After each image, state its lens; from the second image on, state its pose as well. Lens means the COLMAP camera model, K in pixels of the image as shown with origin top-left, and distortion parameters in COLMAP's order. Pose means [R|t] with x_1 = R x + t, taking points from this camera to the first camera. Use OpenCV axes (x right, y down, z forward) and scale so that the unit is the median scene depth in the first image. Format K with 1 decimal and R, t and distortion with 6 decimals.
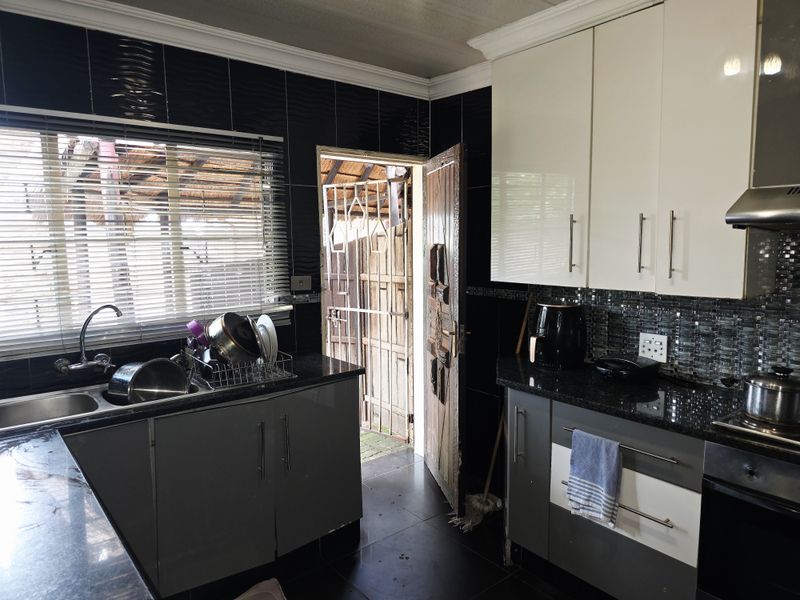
lens RADIAL K [[538.2, 0, 401.3], [0, 538.2, 297.5], [0, 0, 1]] dist [0.076672, -0.084611]
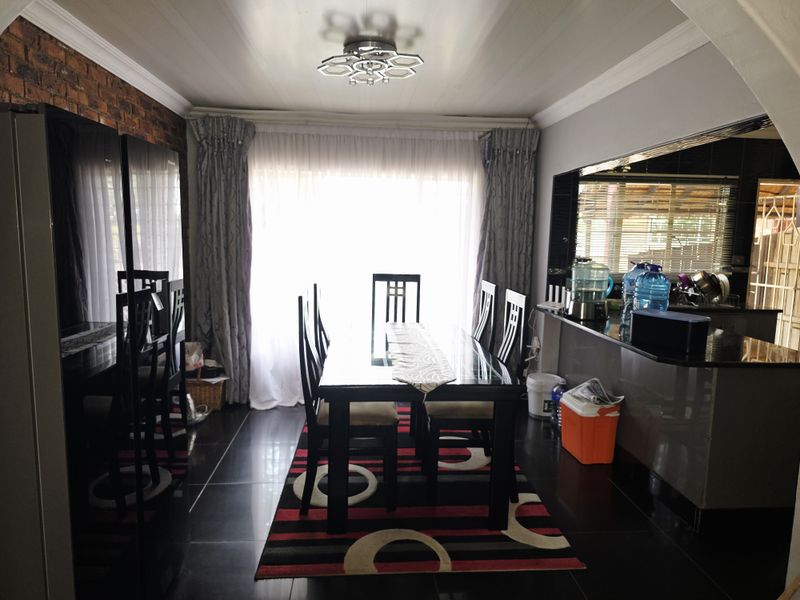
lens RADIAL K [[543.7, 0, 394.8], [0, 543.7, 299.4], [0, 0, 1]] dist [0.020864, -0.001387]
pose [[0.822818, 0.100581, -0.559333, -0.117348], [-0.092834, 0.994782, 0.042319, 0.148048], [0.560671, 0.017105, 0.827862, -1.241577]]
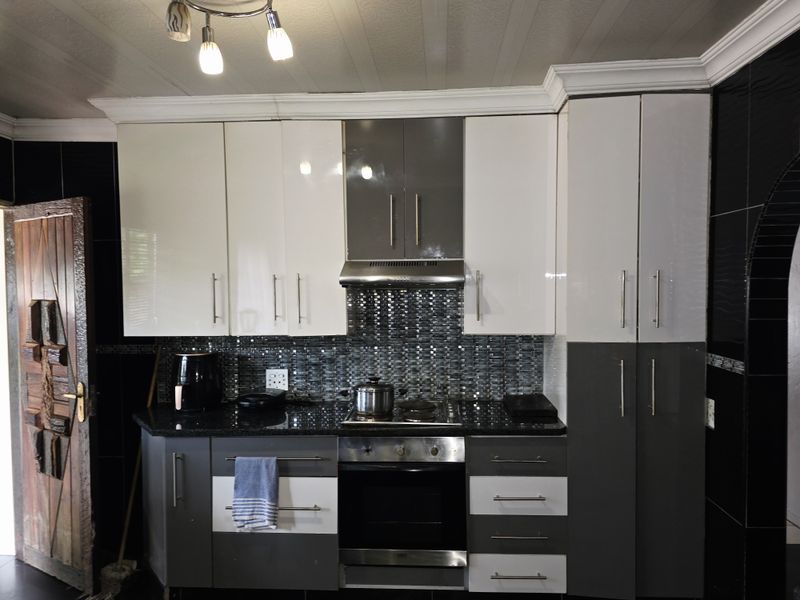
lens RADIAL K [[540.1, 0, 409.6], [0, 540.1, 300.1], [0, 0, 1]] dist [0.082921, -0.095551]
pose [[0.668329, -0.018112, 0.743645, -0.262028], [0.085233, 0.994984, -0.052367, 0.000627], [-0.738966, 0.098382, 0.666521, -0.076304]]
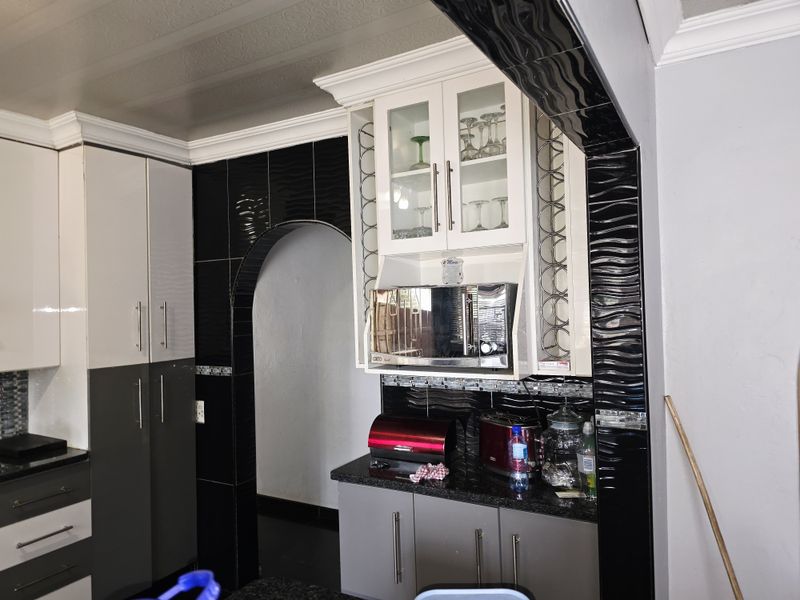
lens RADIAL K [[538.2, 0, 401.3], [0, 538.2, 297.5], [0, 0, 1]] dist [0.076672, -0.084611]
pose [[-0.366358, 0.036297, 0.929766, -0.541328], [0.135511, 0.990666, 0.014721, -0.022840], [-0.920553, 0.131387, -0.367857, 0.198945]]
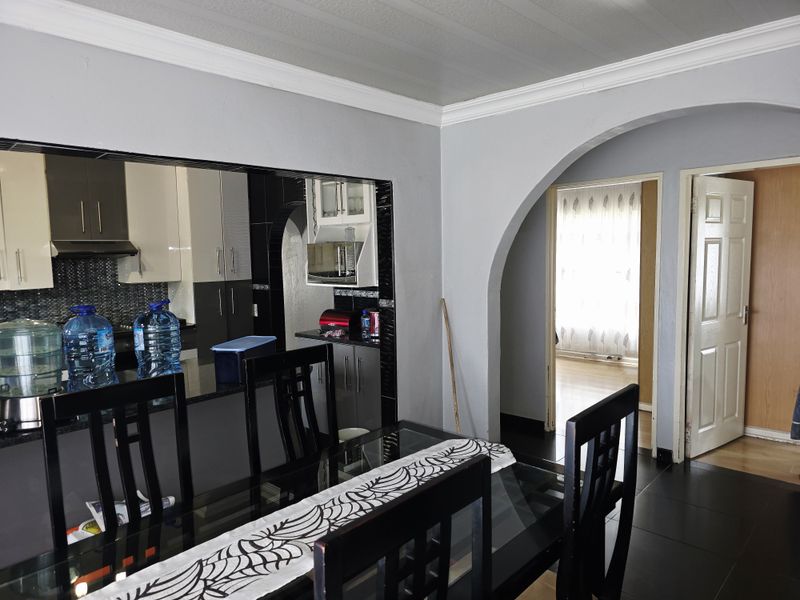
lens RADIAL K [[538.2, 0, 401.3], [0, 538.2, 297.5], [0, 0, 1]] dist [0.076672, -0.084611]
pose [[-0.138292, -0.071088, 0.987837, -1.454017], [0.132771, 0.987087, 0.089621, 0.024816], [-0.981452, 0.143550, -0.127068, -0.113826]]
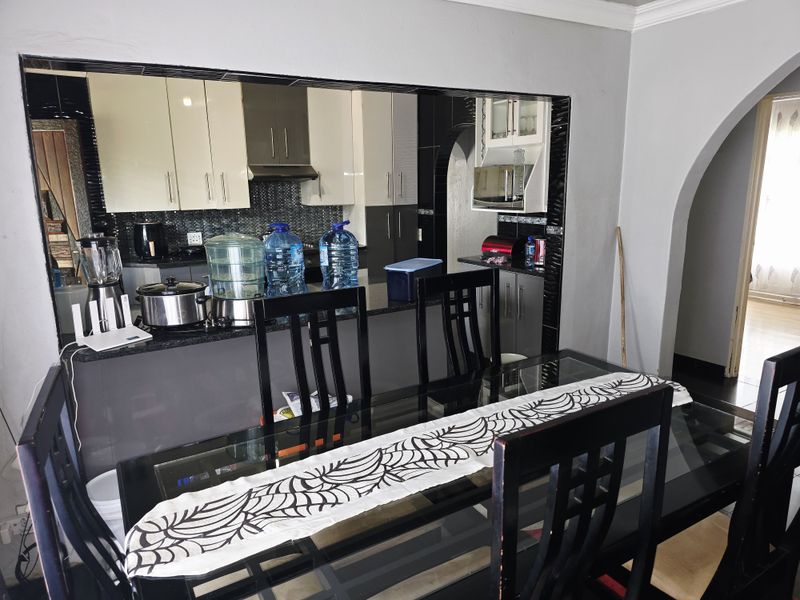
lens RADIAL K [[540.1, 0, 409.6], [0, 540.1, 300.1], [0, 0, 1]] dist [0.082921, -0.095551]
pose [[0.137361, -0.206056, 0.968851, -1.466911], [0.124756, 0.973933, 0.189449, 0.027260], [-0.982633, 0.094847, 0.159487, -0.097071]]
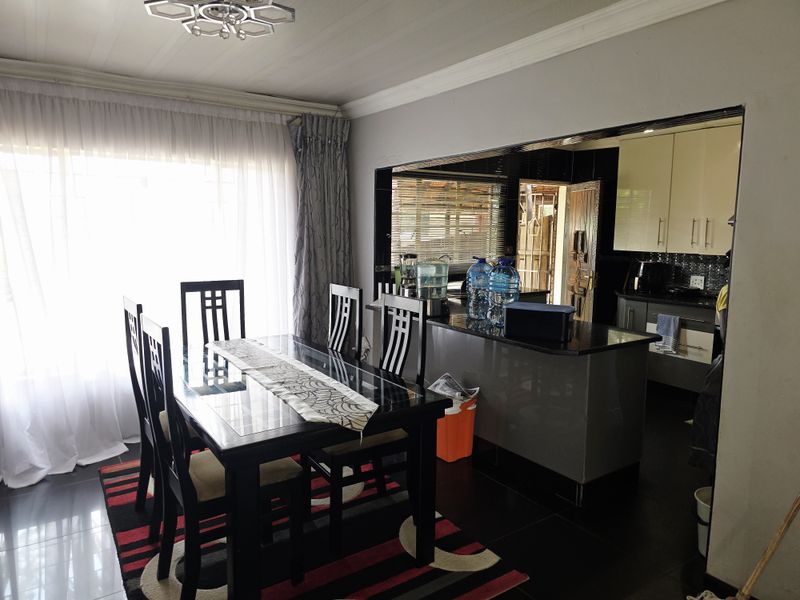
lens RADIAL K [[538.2, 0, 401.3], [0, 538.2, 297.5], [0, 0, 1]] dist [0.076672, -0.084611]
pose [[0.996817, 0.029531, -0.074058, -0.512517], [-0.028030, 0.999381, 0.021236, 0.137502], [0.074639, -0.019092, 0.997028, -1.175336]]
